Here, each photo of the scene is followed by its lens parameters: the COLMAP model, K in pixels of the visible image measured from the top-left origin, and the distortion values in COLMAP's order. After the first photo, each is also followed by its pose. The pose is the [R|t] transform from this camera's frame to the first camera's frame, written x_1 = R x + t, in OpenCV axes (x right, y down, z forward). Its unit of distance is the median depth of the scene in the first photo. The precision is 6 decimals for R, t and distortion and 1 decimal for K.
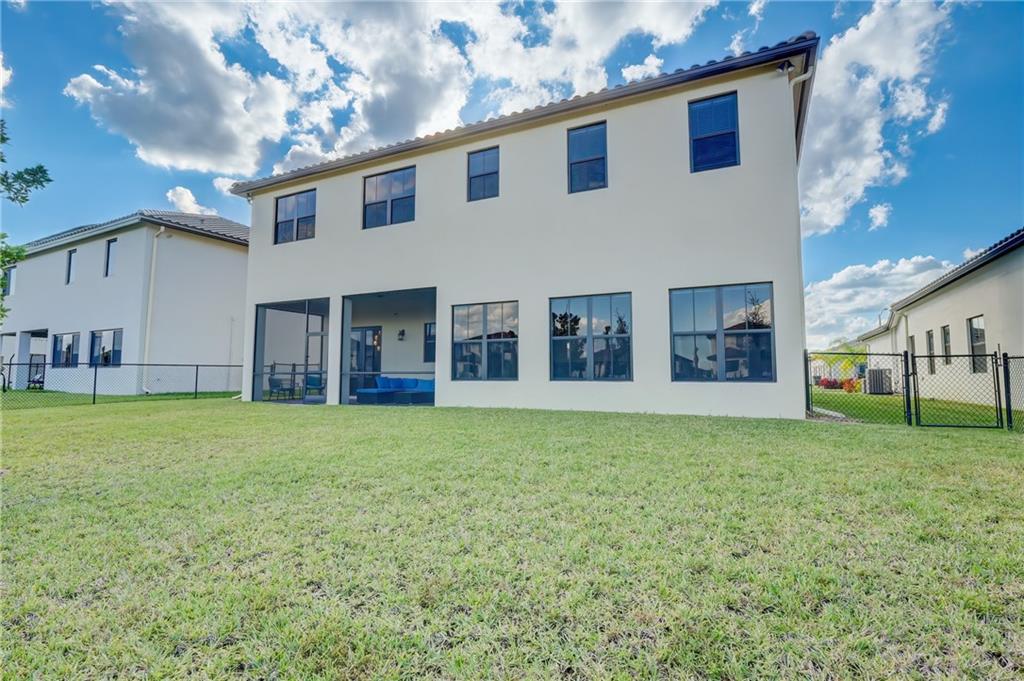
lens RADIAL K [[500.8, 0, 516.8], [0, 500.8, 338.8], [0, 0, 1]] dist [-0.015455, 0.000092]
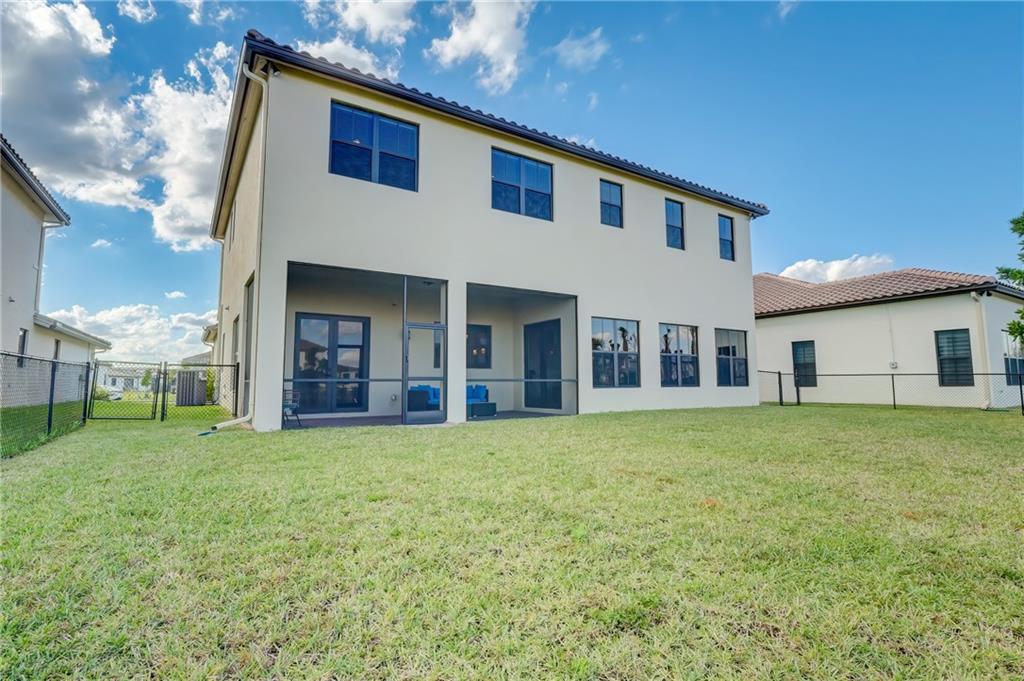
lens RADIAL K [[500.8, 0, 515.0], [0, 500.8, 337.6], [0, 0, 1]] dist [-0.015455, 0.000092]
pose [[0.499706, 0.066163, 0.863665, -1.098958], [-0.068555, 0.996972, -0.036710, 0.026121], [-0.863478, -0.040864, 0.502729, 0.594838]]
